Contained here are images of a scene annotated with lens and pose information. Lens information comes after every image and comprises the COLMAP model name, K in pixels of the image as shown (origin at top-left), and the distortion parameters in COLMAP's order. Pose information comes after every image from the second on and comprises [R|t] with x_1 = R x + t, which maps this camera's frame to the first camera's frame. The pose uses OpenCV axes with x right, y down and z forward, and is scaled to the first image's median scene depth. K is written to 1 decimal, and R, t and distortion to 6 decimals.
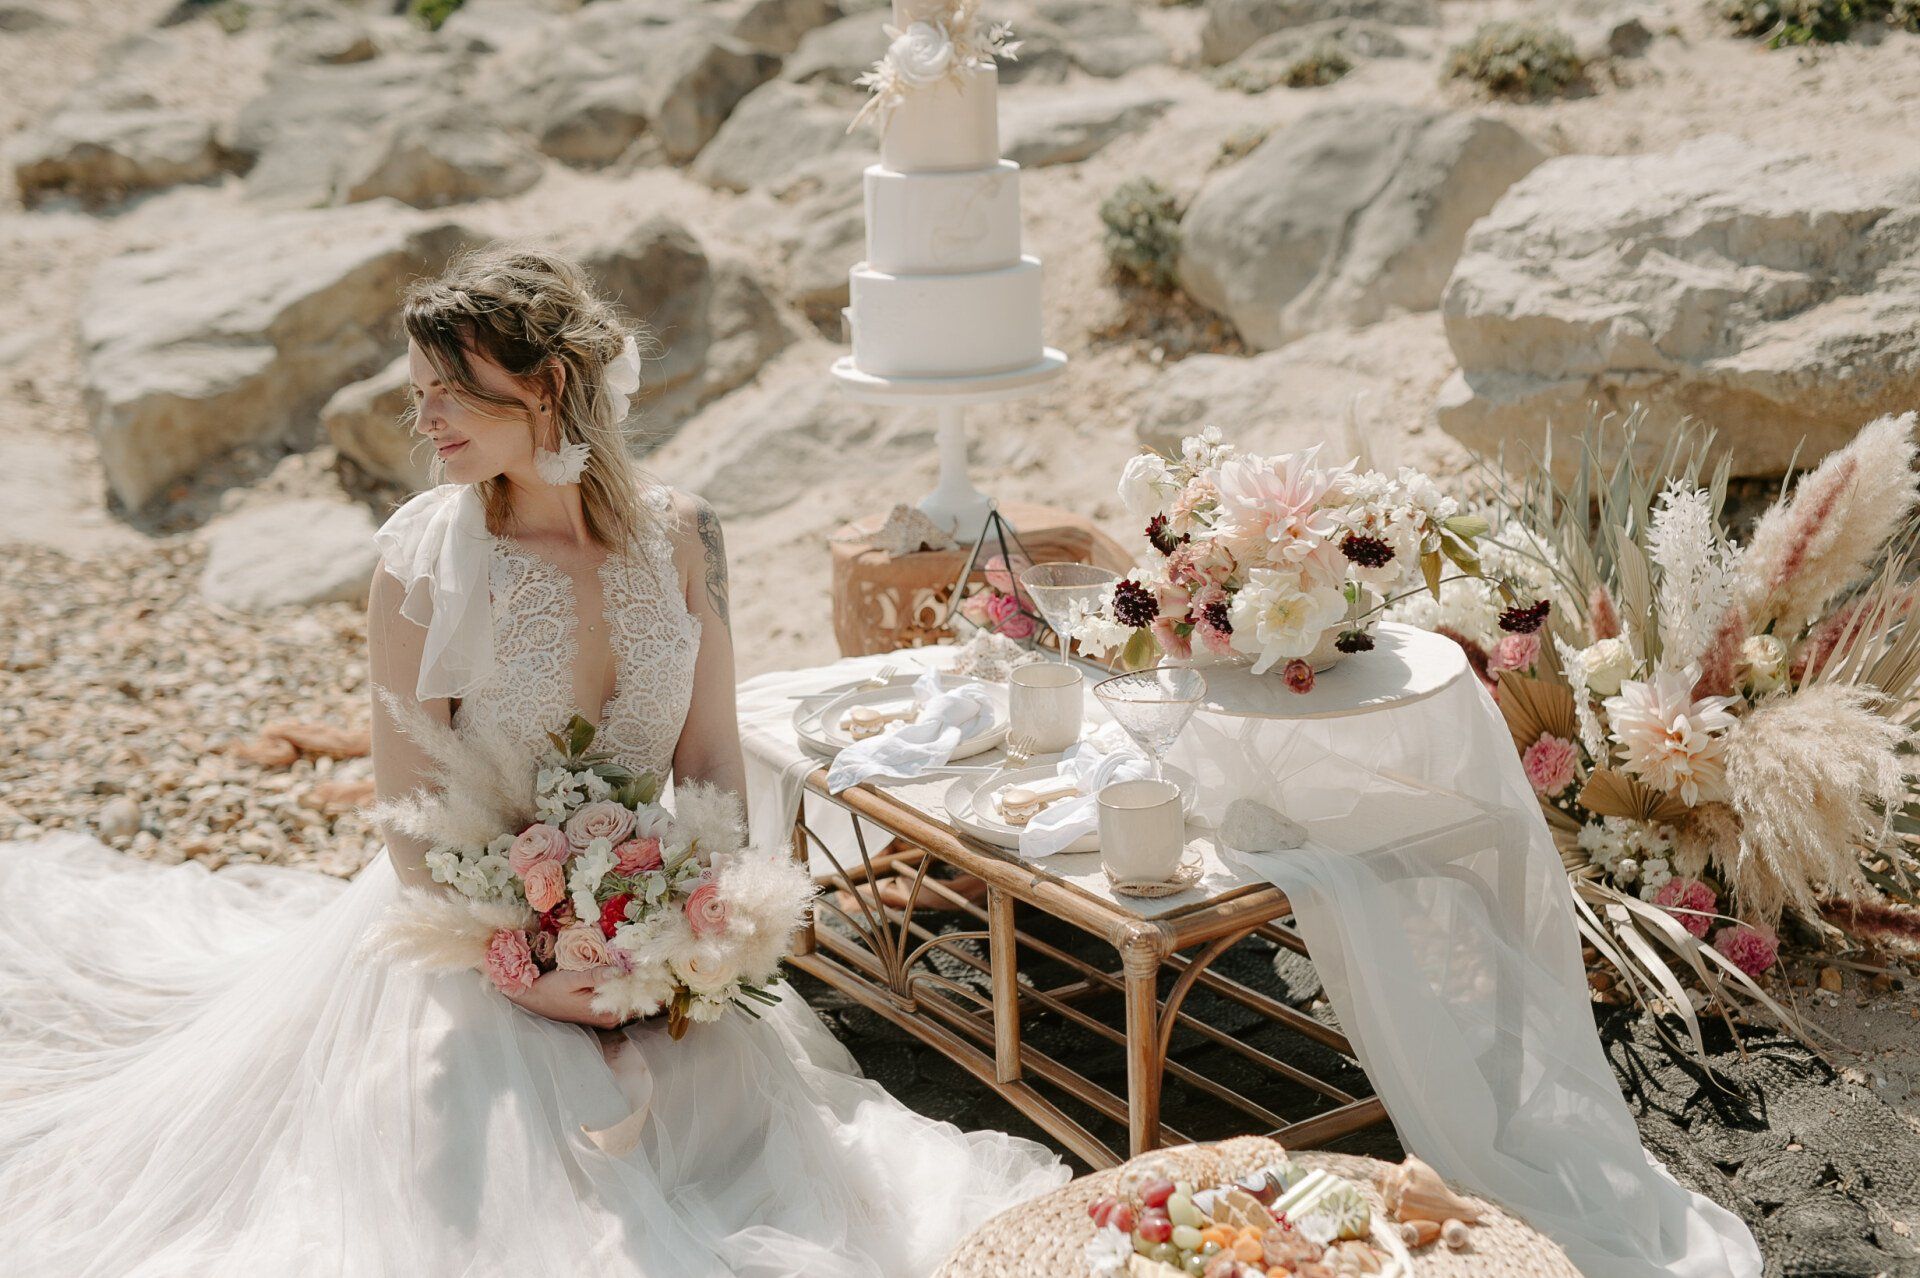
lens RADIAL K [[2517.9, 0, 960.0], [0, 2517.9, 639.0], [0, 0, 1]] dist [-0.033206, 0.035163]
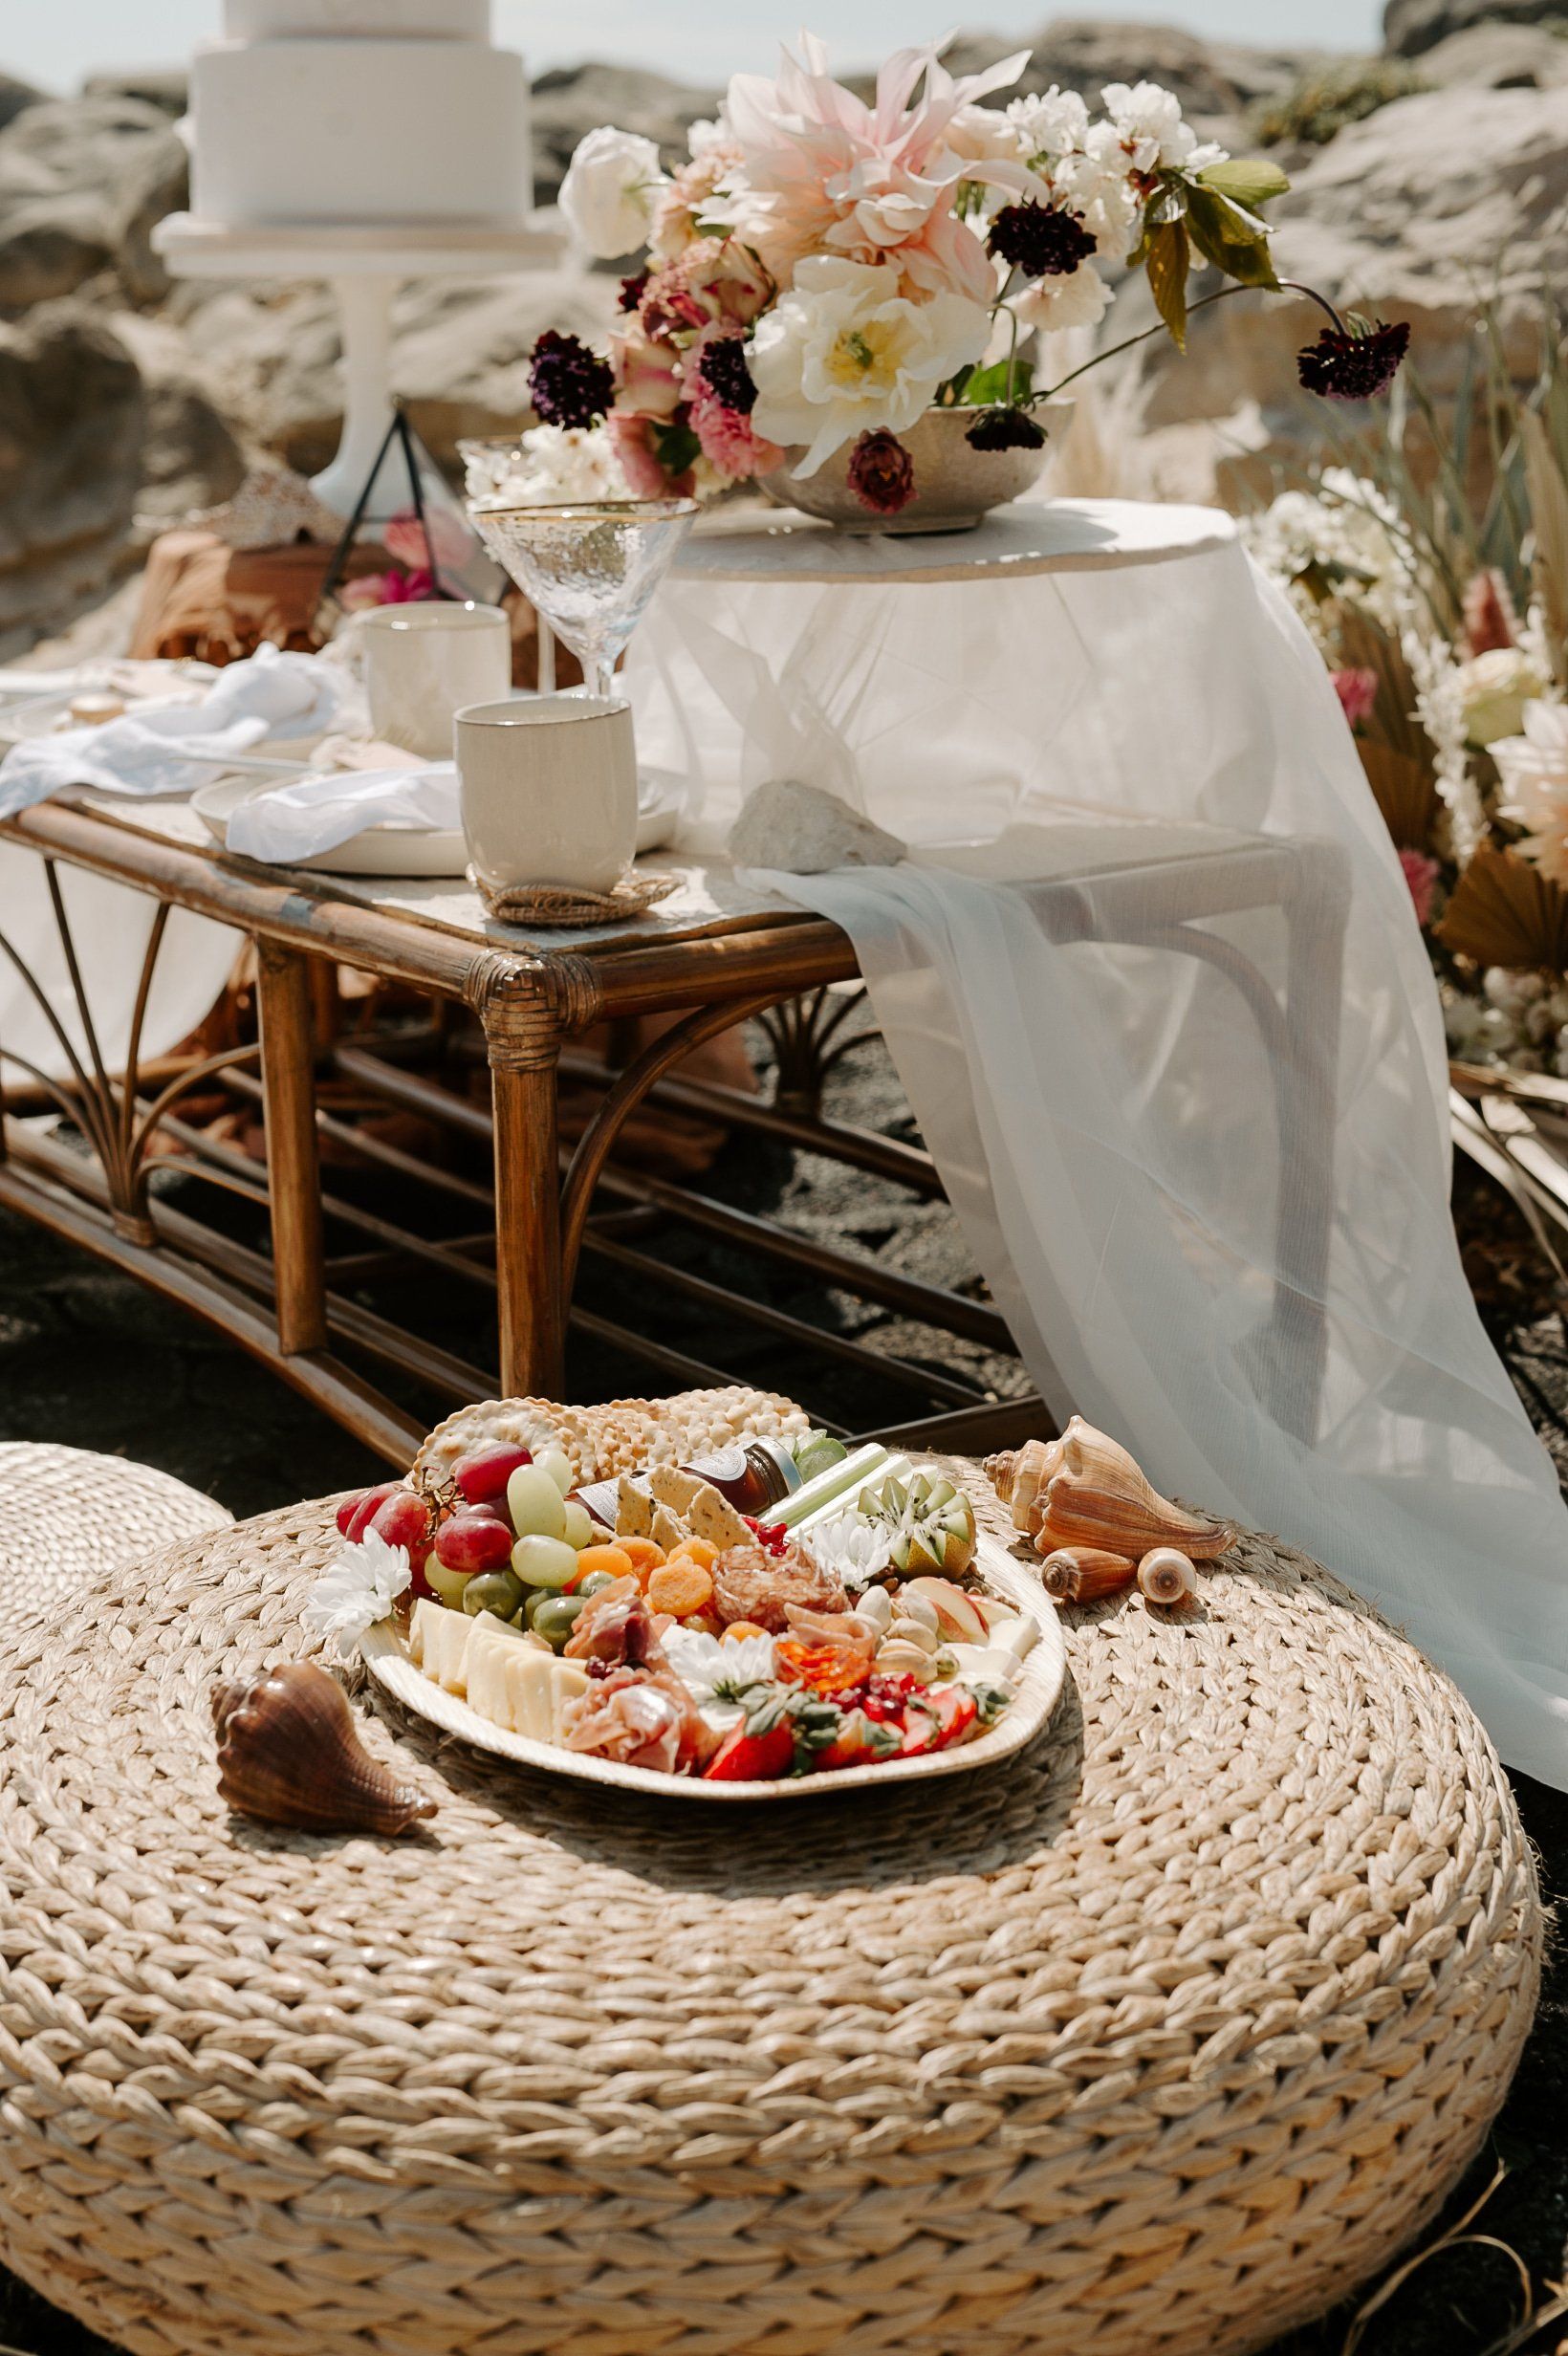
lens RADIAL K [[3230.3, 0, 784.0], [0, 3230.3, 1178.0], [0, 0, 1]] dist [0.001388, -0.020130]
pose [[0.998399, 0.024823, 0.050816, 0.051348], [-0.025227, 0.999655, 0.007321, 0.084573], [-0.050617, -0.008591, 0.998681, 0.225559]]
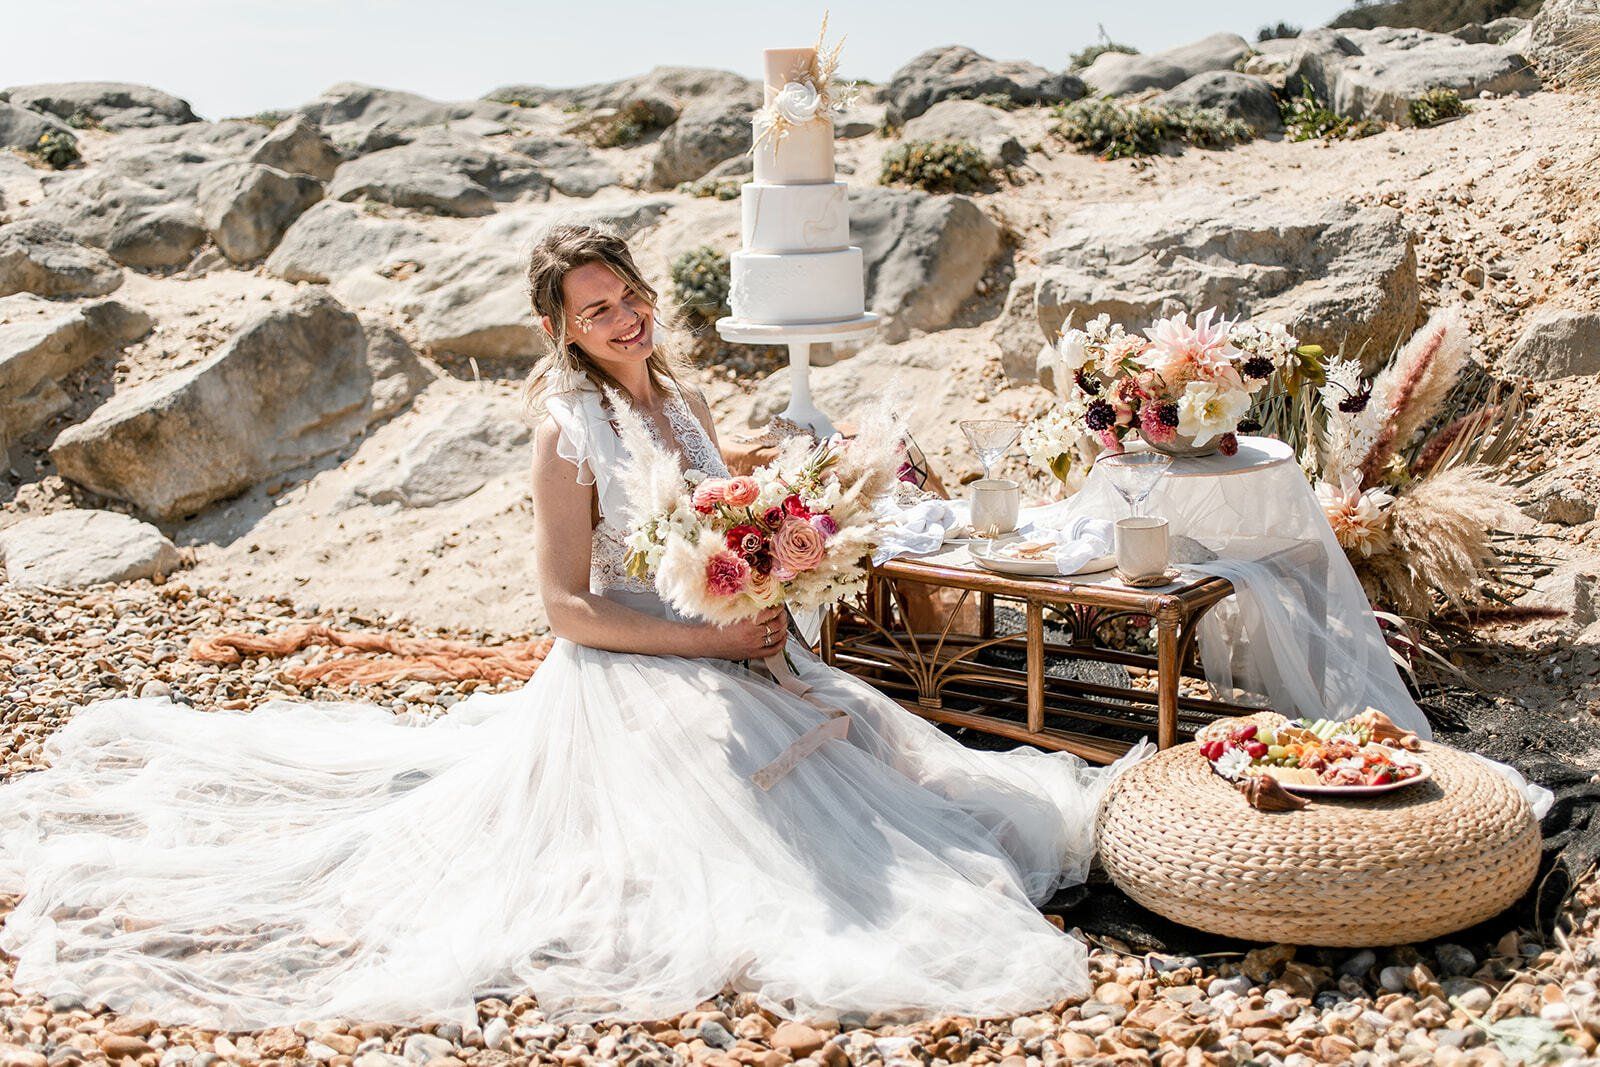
lens RADIAL K [[2098.3, 0, 800.0], [0, 2098.3, 533.5], [0, 0, 1]] dist [-0.033206, 0.035163]
pose [[0.961892, -0.045999, 0.269532, -0.288294], [0.069050, 0.994663, -0.076668, 0.090662], [-0.264567, 0.092358, 0.959935, -0.123180]]
